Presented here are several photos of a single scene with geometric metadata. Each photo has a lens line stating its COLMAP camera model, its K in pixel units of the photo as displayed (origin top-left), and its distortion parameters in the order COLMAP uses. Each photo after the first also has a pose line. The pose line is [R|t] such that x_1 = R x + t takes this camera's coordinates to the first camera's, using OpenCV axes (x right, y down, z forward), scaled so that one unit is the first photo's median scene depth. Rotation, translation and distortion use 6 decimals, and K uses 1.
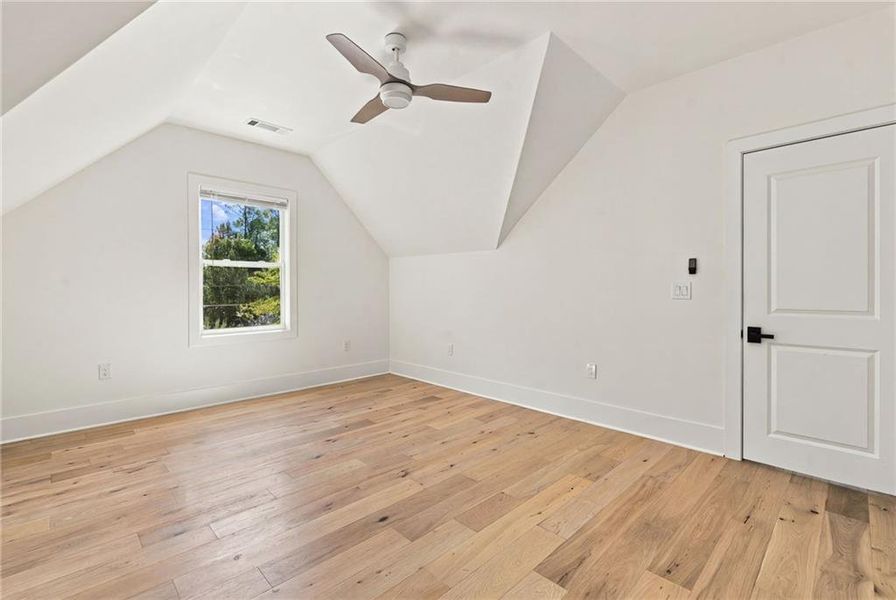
lens RADIAL K [[402.6, 0, 445.8], [0, 402.6, 296.2], [0, 0, 1]] dist [0.008635, -0.000153]
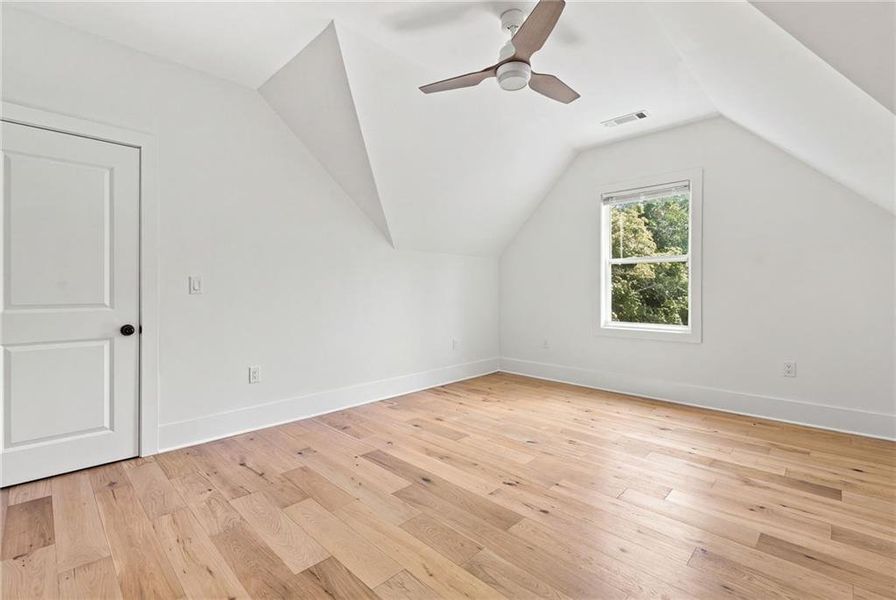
lens RADIAL K [[402.6, 0, 445.8], [0, 402.6, 296.2], [0, 0, 1]] dist [0.008635, -0.000153]
pose [[0.015597, 0.013328, -0.999790, 0.578462], [-0.013432, 0.999824, 0.013119, 0.001699], [0.999788, 0.013225, 0.015774, 0.591422]]
